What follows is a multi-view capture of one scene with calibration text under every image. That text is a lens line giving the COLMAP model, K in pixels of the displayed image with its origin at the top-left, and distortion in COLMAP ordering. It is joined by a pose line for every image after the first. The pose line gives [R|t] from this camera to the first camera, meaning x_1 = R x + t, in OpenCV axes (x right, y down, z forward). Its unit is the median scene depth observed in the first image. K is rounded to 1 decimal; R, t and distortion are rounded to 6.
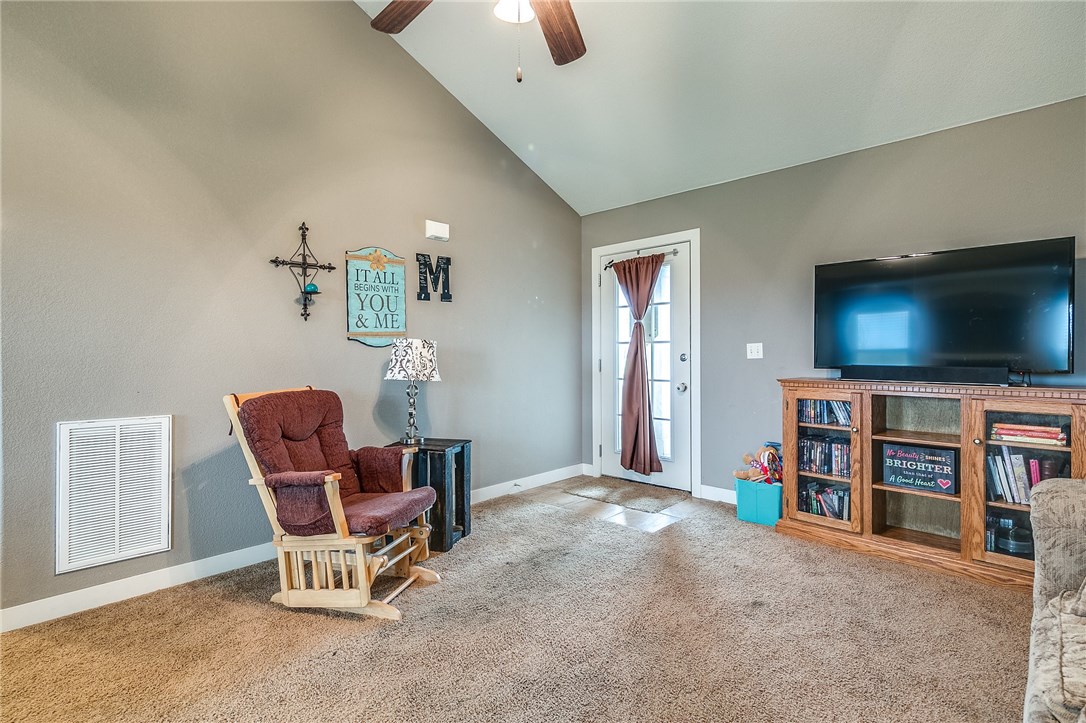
lens RADIAL K [[525.6, 0, 538.7], [0, 525.6, 356.5], [0, 0, 1]] dist [0.018216, -0.001639]
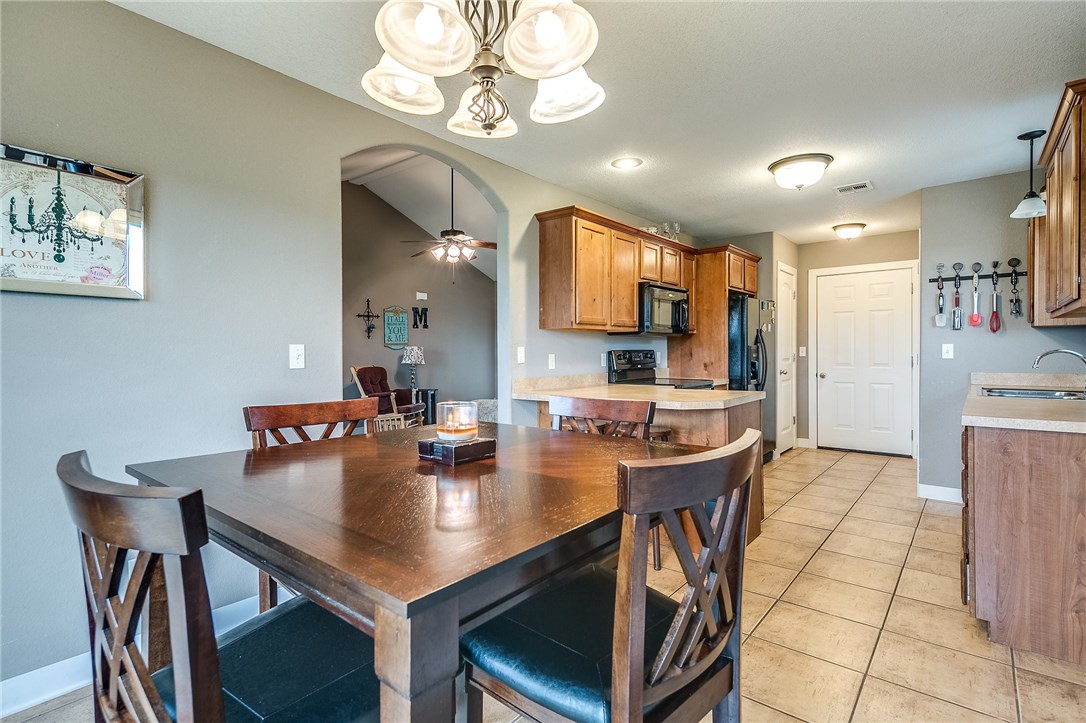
lens RADIAL K [[525.6, 0, 538.7], [0, 525.6, 356.5], [0, 0, 1]] dist [0.018216, -0.001639]
pose [[0.996863, -0.002299, 0.079107, 0.144171], [0.001865, 0.999983, 0.005560, 0.000204], [-0.079119, -0.005395, 0.996851, -1.475161]]
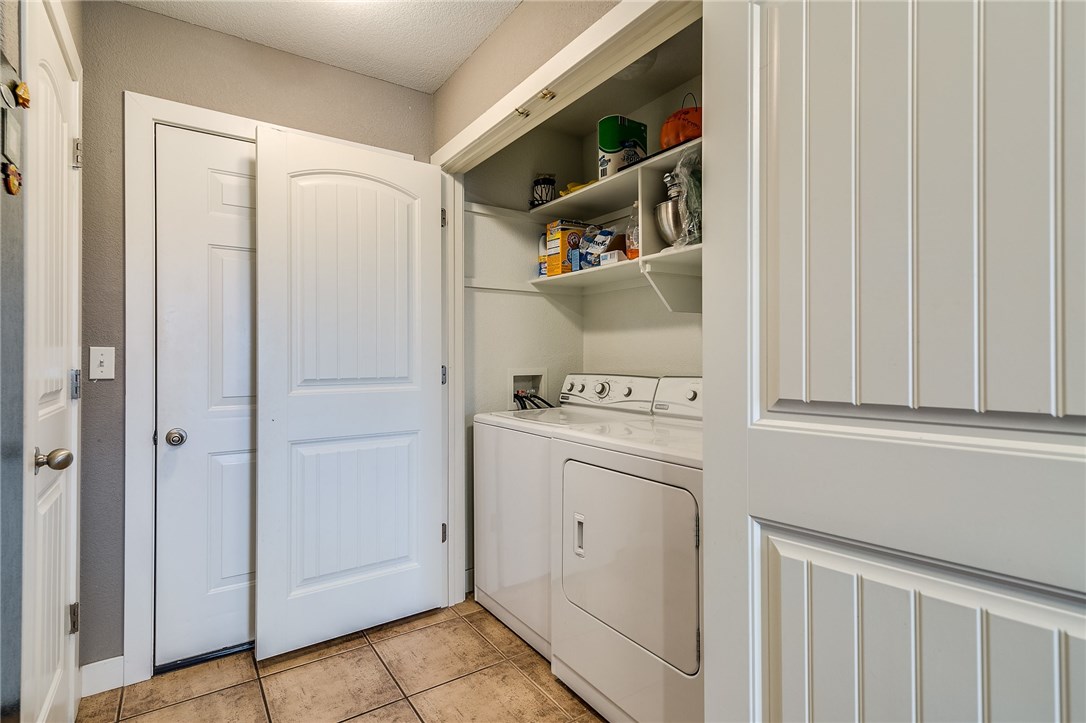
lens RADIAL K [[525.6, 0, 538.7], [0, 525.6, 356.5], [0, 0, 1]] dist [0.018216, -0.001639]
pose [[0.201850, 0.008851, 0.979376, 0.786879], [0.001568, 0.999955, -0.009360, -0.005277], [-0.979415, 0.003425, 0.201827, -0.216250]]
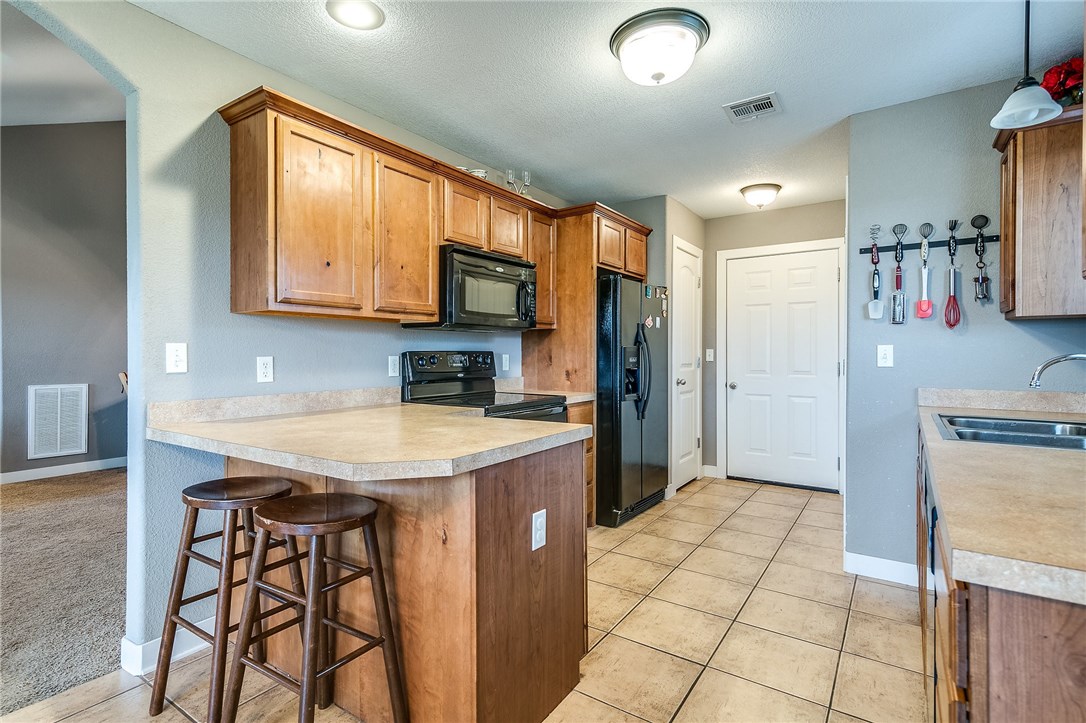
lens RADIAL K [[528.9, 0, 544.5], [0, 528.9, 354.5], [0, 0, 1]] dist [0.017938, -0.000786]
pose [[0.983861, 0.004708, 0.178875, 0.513202], [-0.004377, 0.999988, -0.002243, -0.001193], [-0.178884, 0.001424, 0.983869, -1.047765]]
